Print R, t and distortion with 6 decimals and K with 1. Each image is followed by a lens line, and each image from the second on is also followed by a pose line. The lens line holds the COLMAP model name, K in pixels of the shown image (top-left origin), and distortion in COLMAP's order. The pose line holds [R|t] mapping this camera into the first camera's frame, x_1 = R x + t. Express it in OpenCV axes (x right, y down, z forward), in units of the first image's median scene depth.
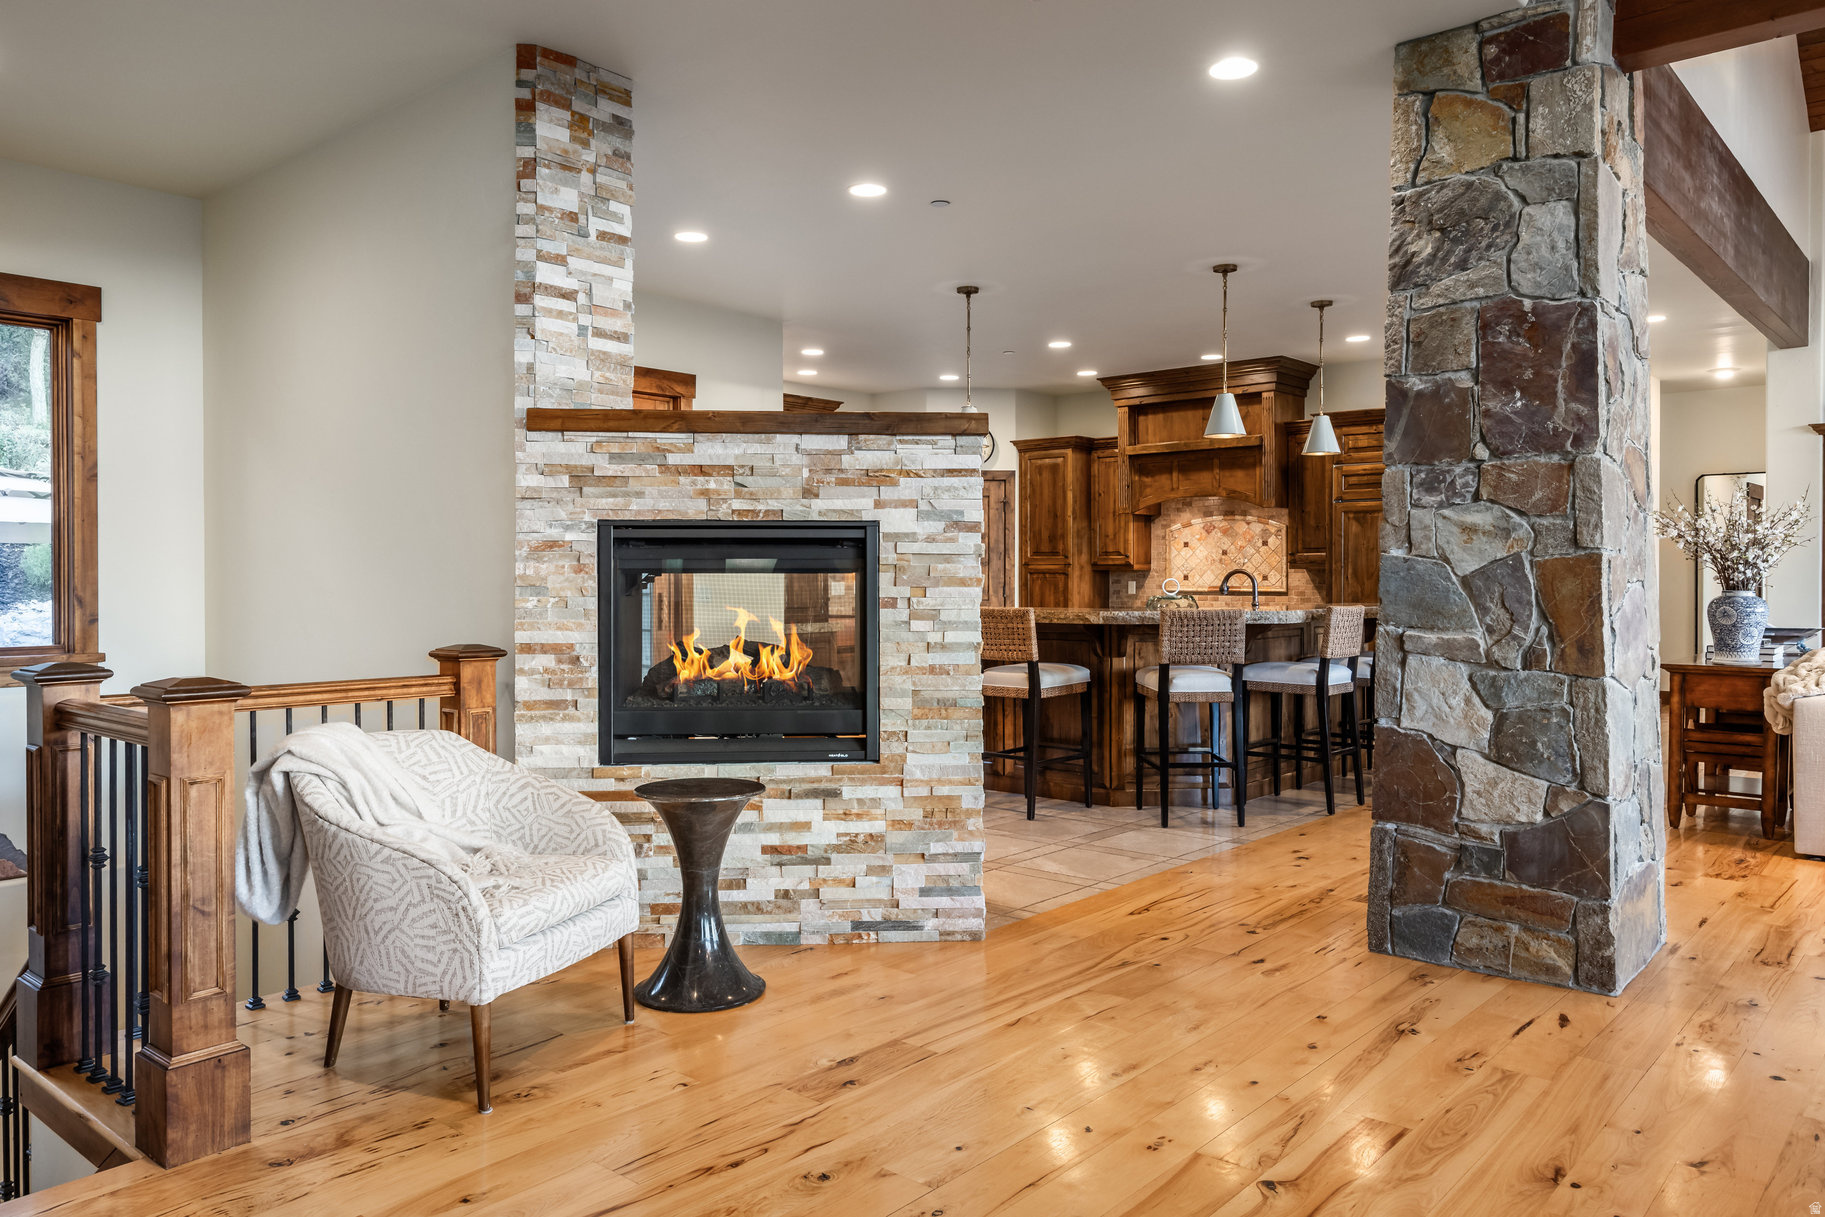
lens RADIAL K [[1295.1, 0, 921.6], [0, 1295.1, 593.5], [0, 0, 1]] dist [0.019530, 0.001694]
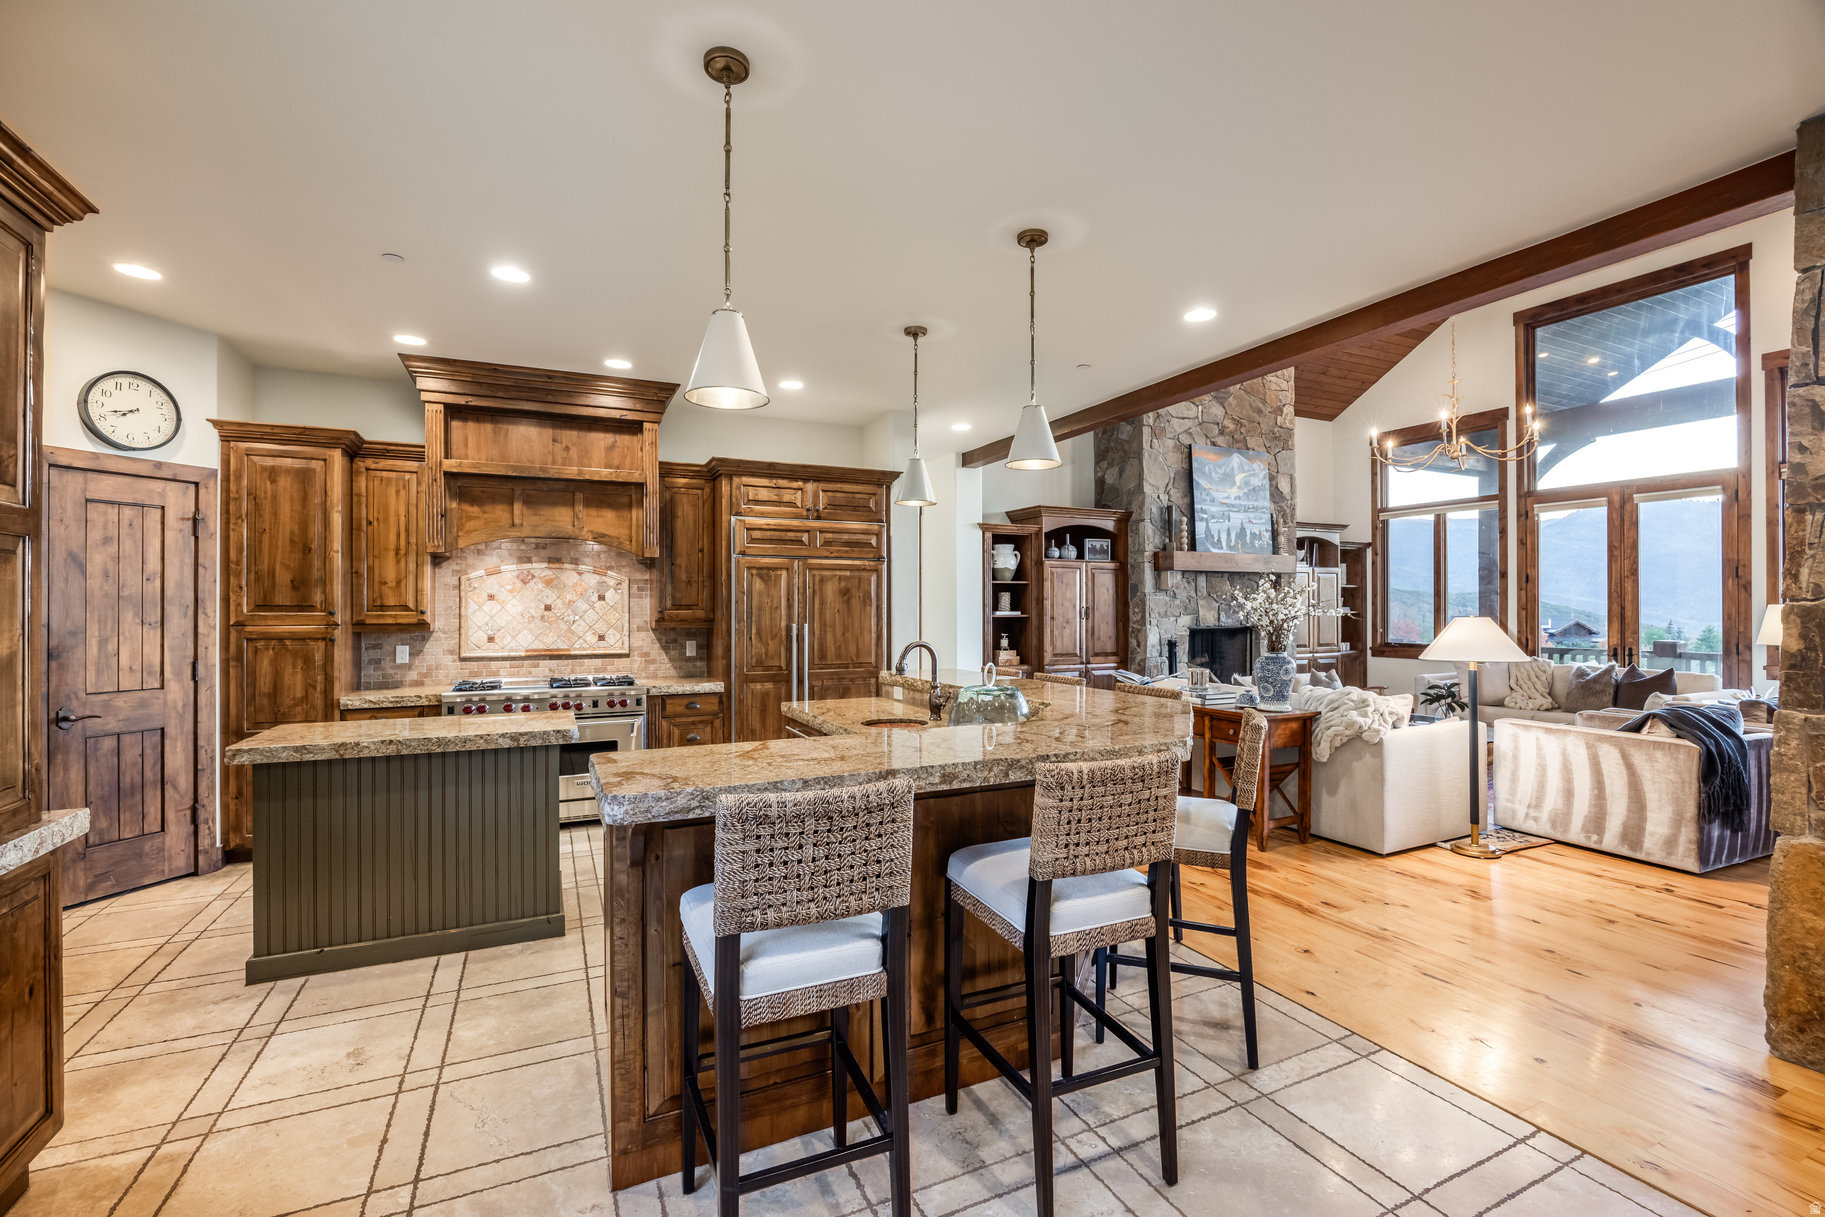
lens RADIAL K [[824.1, 0, 869.9], [0, 824.1, 609.2], [0, 0, 1]] dist [-0.016630, 0.002823]
pose [[0.414013, -0.000808, 0.910270, -0.152559], [0.011673, 0.999922, -0.004422, -0.025661], [-0.910196, 0.012456, 0.413991, 0.588902]]
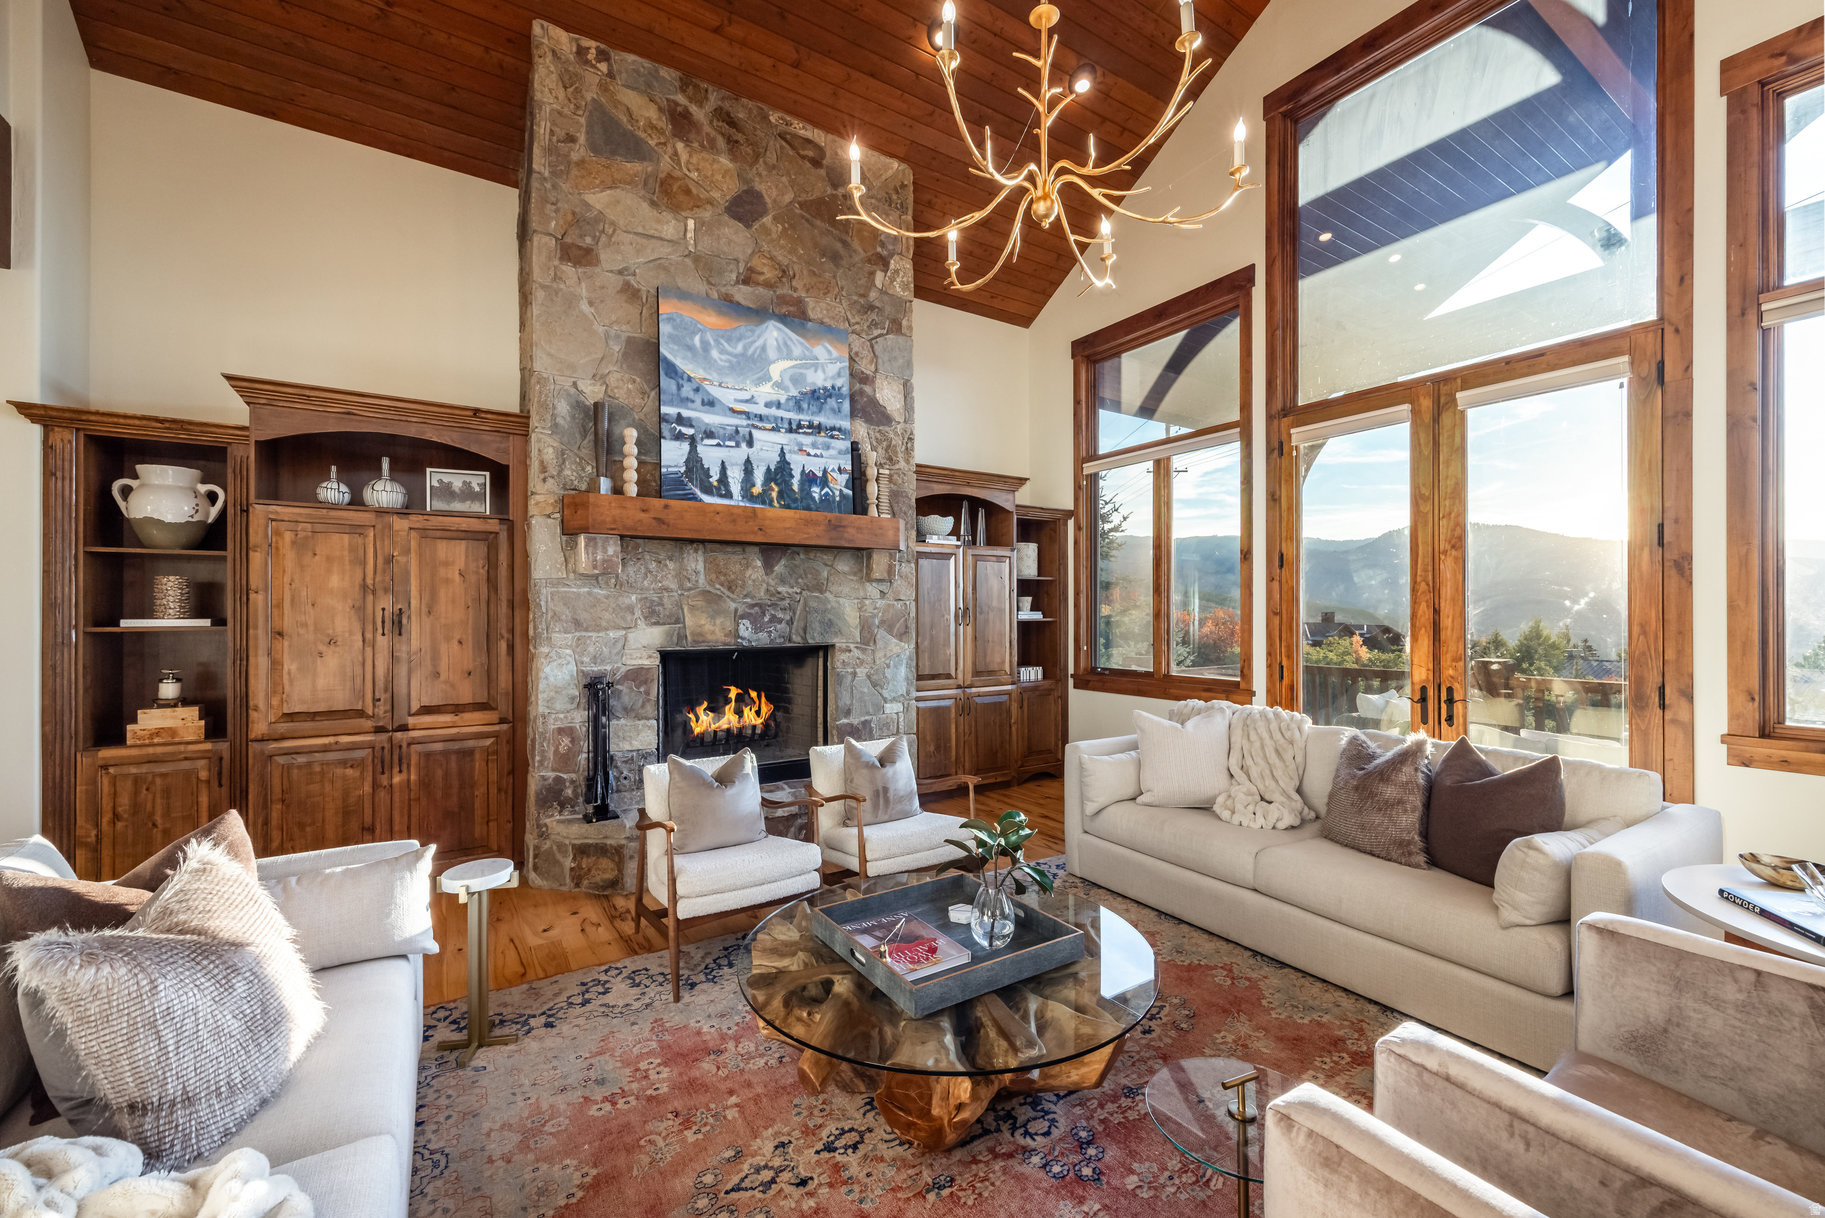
lens RADIAL K [[758.8, 0, 897.2], [0, 758.8, 611.8], [0, 0, 1]] dist [0.003927, 0.000509]
pose [[0.284577, 0.003626, 0.958646, 0.356155], [0.012119, 0.999899, -0.007380, -0.022622], [-0.958577, 0.013718, 0.284504, 0.424881]]
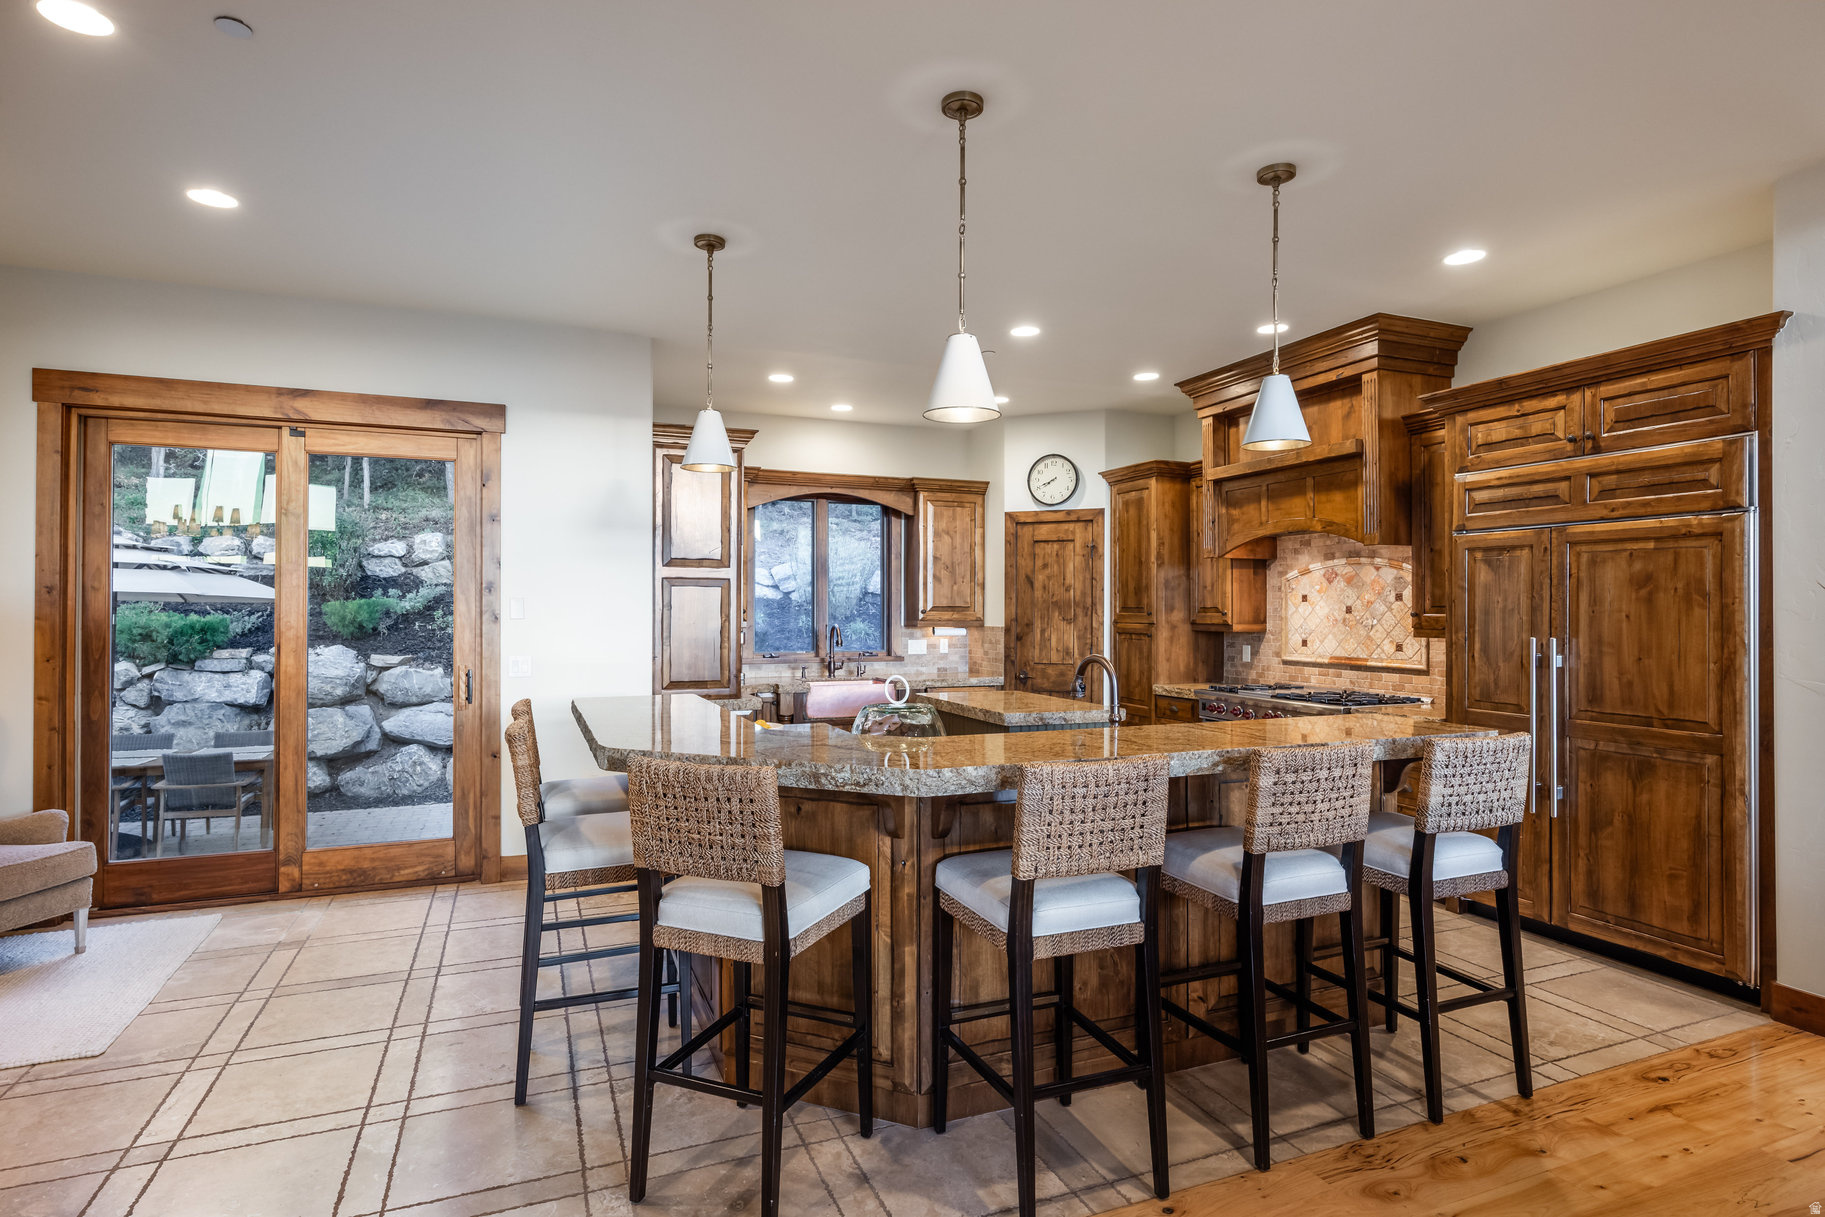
lens RADIAL K [[973.8, 0, 956.2], [0, 973.8, 603.2], [0, 0, 1]] dist [0.002122, 0.000319]
pose [[0.896555, -0.000026, -0.442933, 0.272364], [-0.008464, 0.999816, -0.017190, -0.023878], [0.442852, 0.019161, 0.896390, 0.418881]]
